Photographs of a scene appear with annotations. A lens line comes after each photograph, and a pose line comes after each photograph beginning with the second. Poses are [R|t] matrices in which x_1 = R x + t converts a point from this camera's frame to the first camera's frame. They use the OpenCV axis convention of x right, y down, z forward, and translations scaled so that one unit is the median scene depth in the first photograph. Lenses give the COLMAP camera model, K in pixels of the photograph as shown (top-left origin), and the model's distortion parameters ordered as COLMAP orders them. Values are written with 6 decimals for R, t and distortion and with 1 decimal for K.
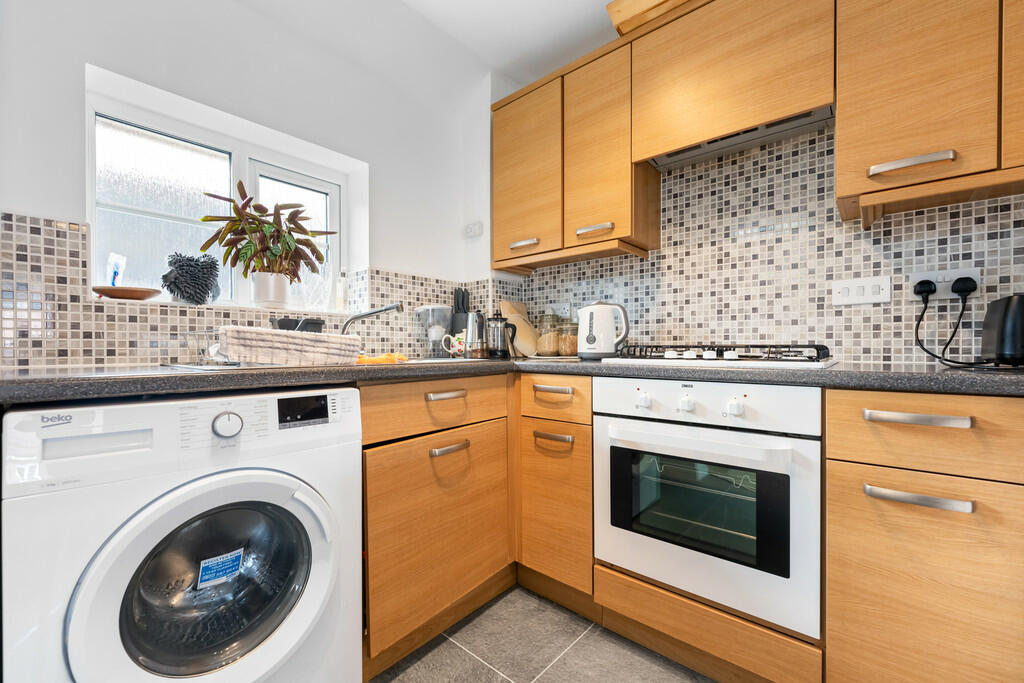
lens RADIAL K [[423.3, 0, 504.0], [0, 423.3, 350.4], [0, 0, 1]] dist [0.000366, -0.000235]
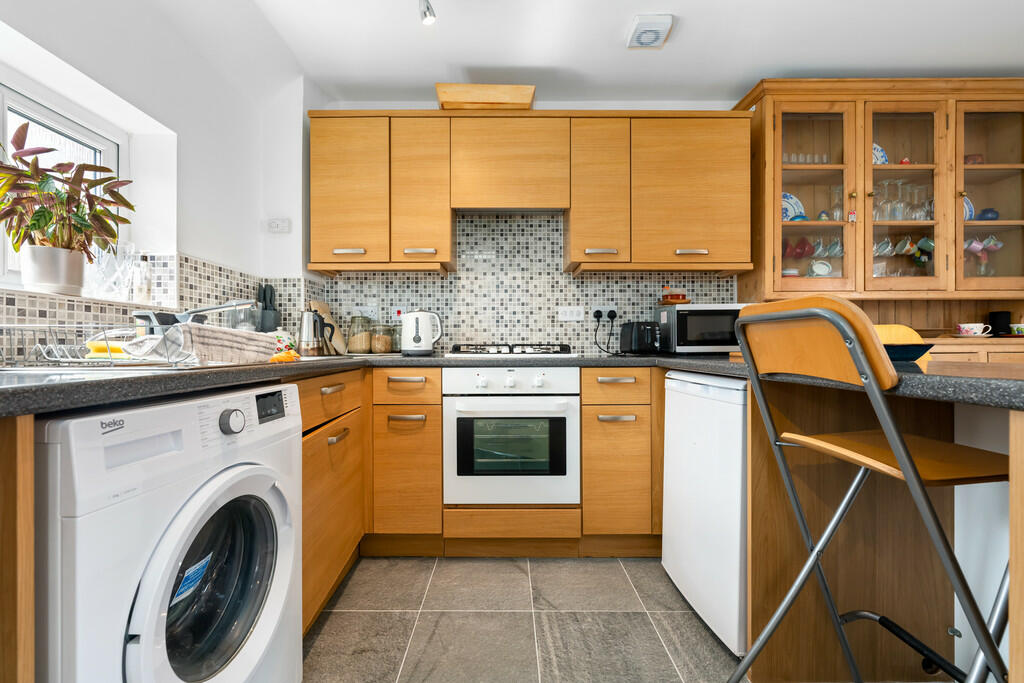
lens RADIAL K [[423.3, 0, 505.1], [0, 423.3, 343.5], [0, 0, 1]] dist [0.000366, -0.000235]
pose [[0.745878, 0.003442, 0.666073, -0.526625], [0.005047, 0.999929, -0.010820, 0.001588], [-0.666063, 0.011432, 0.745808, -0.122401]]
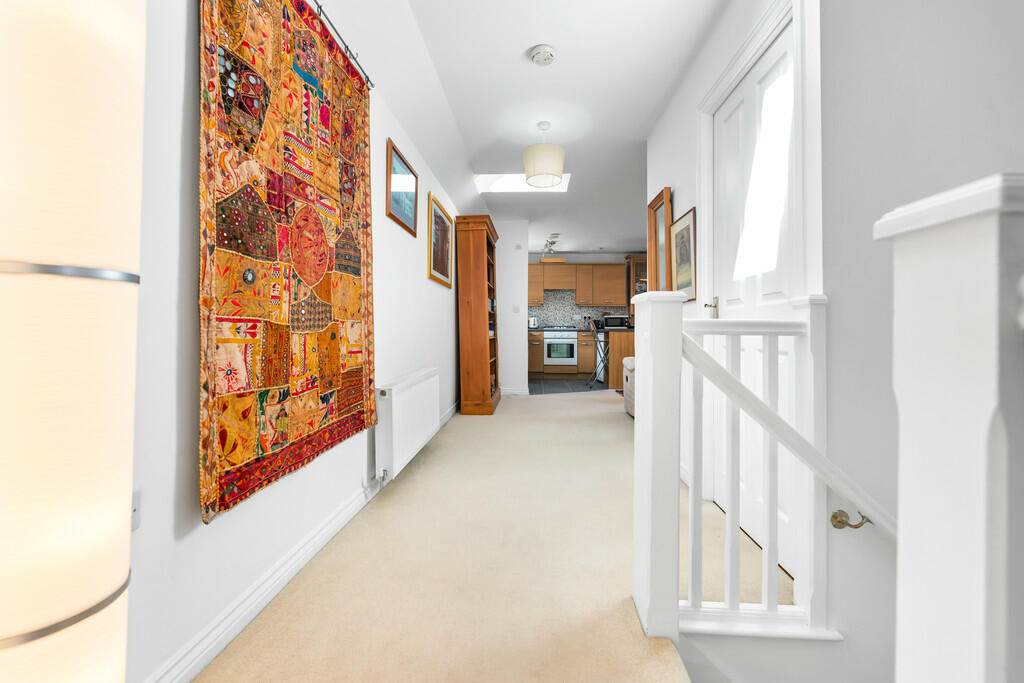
lens RADIAL K [[423.3, 0, 506.1], [0, 423.3, 332.8], [0, 0, 1]] dist [0.000366, -0.000235]
pose [[0.782315, 0.006494, 0.622849, -3.570342], [-0.004175, 0.999978, -0.005182, 0.110849], [-0.622868, 0.001453, 0.782325, -2.967394]]
